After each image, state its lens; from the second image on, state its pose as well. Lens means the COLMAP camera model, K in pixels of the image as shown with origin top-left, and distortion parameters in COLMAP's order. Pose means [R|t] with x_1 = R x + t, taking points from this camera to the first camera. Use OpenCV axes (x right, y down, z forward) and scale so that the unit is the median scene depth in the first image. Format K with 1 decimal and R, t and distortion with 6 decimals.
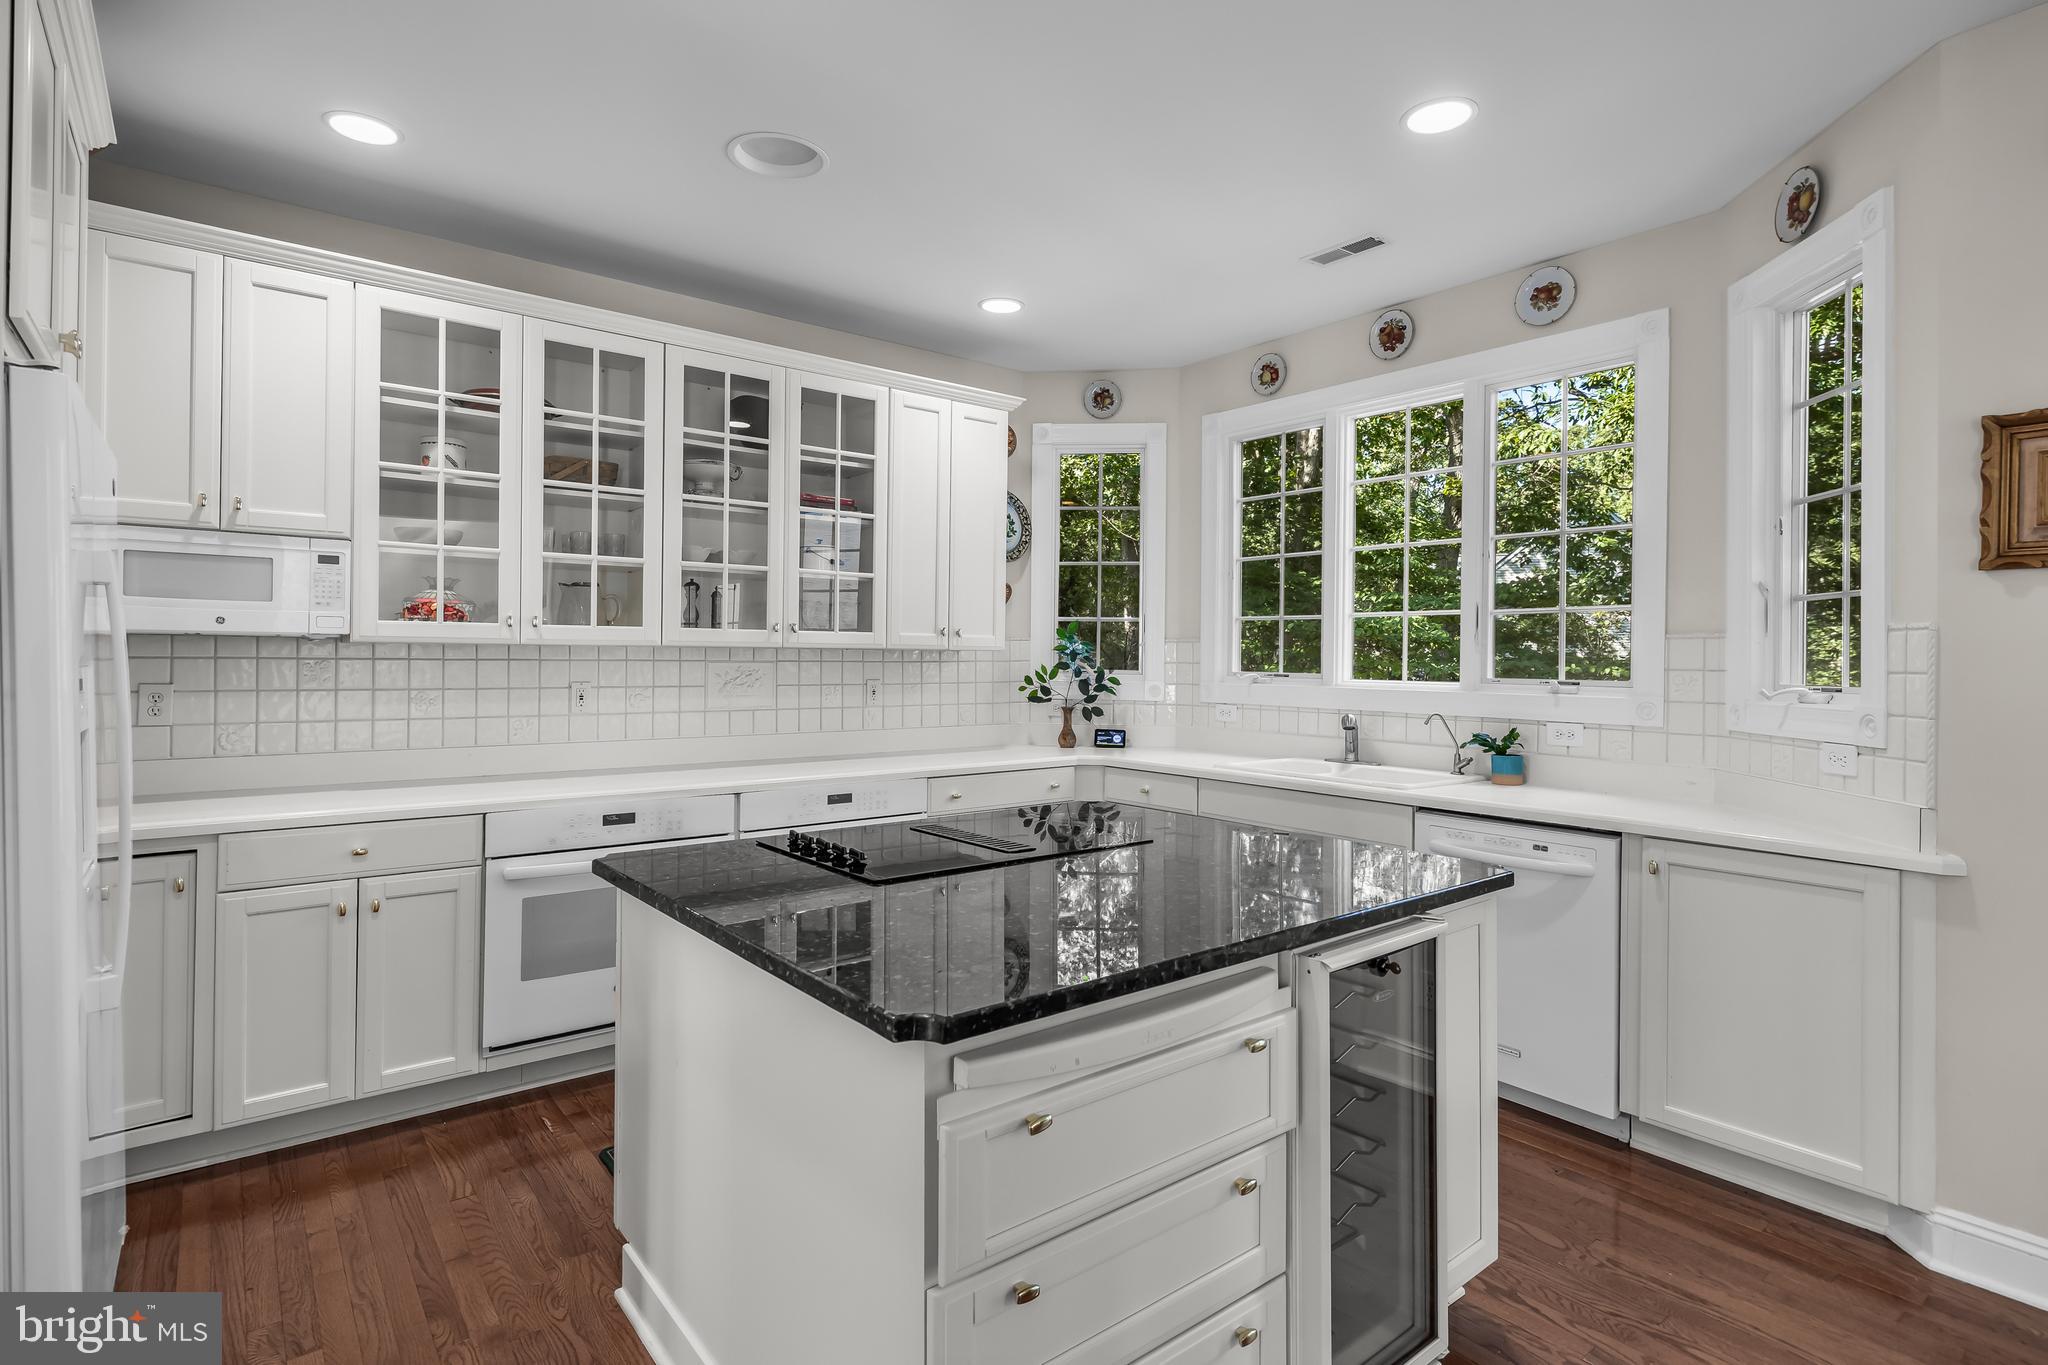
lens RADIAL K [[999.9, 0, 1079.9], [0, 999.9, 652.7], [0, 0, 1]] dist [-0.000470, -0.001240]
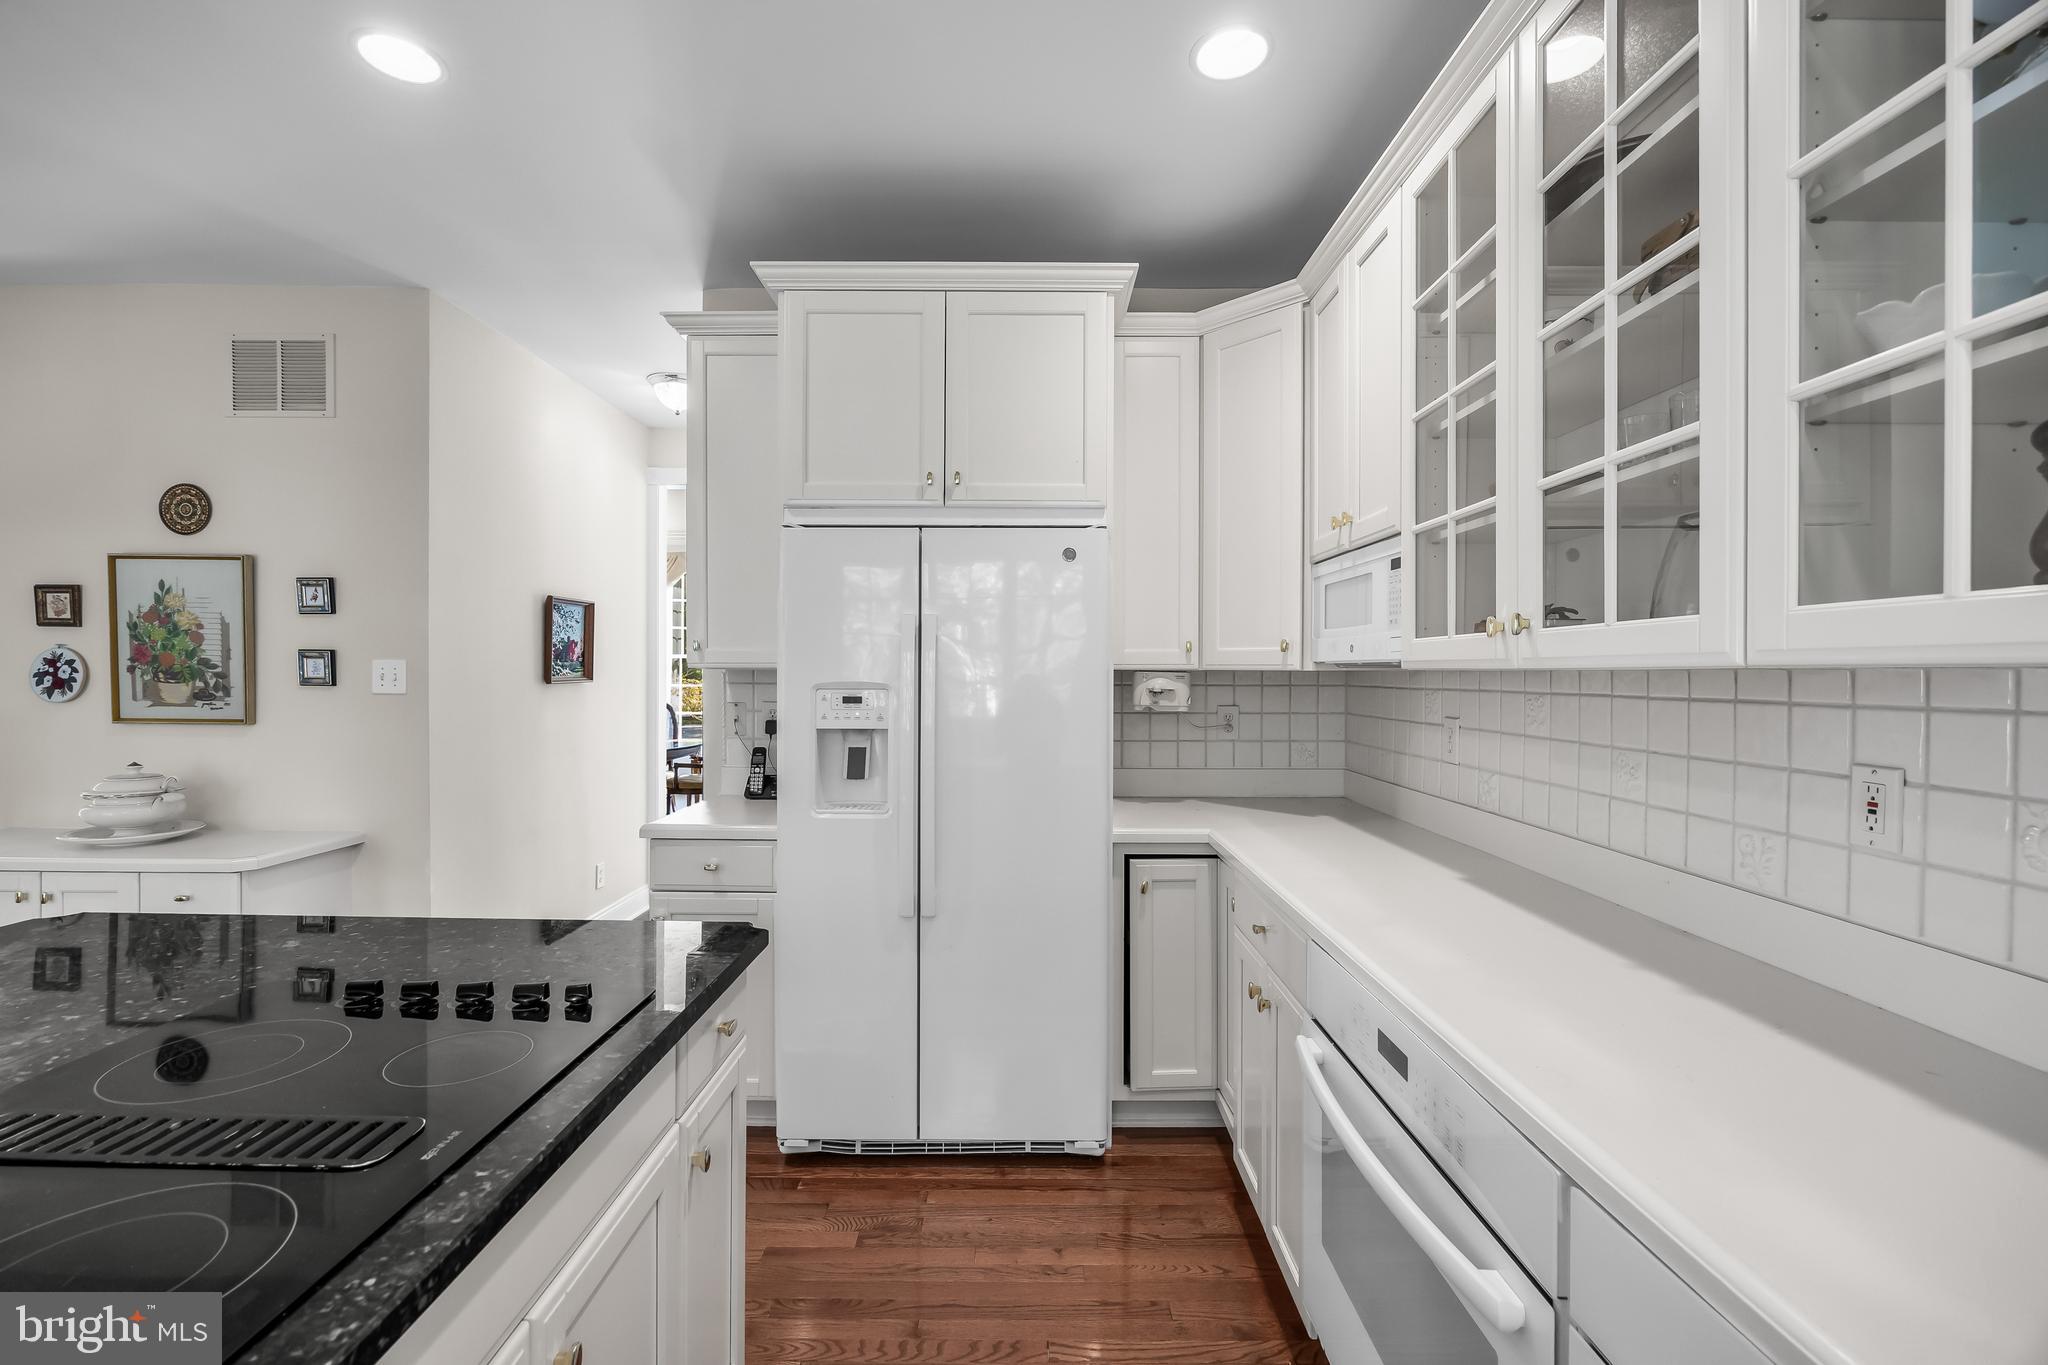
lens RADIAL K [[876.8, 0, 1026.4], [0, 876.8, 678.5], [0, 0, 1]] dist [-0.000675, 0.000122]
pose [[-0.662414, -0.004685, -0.749123, -0.039421], [-0.004587, 0.999987, -0.002198, -0.001242], [0.749124, 0.001980, -0.662427, 0.871937]]
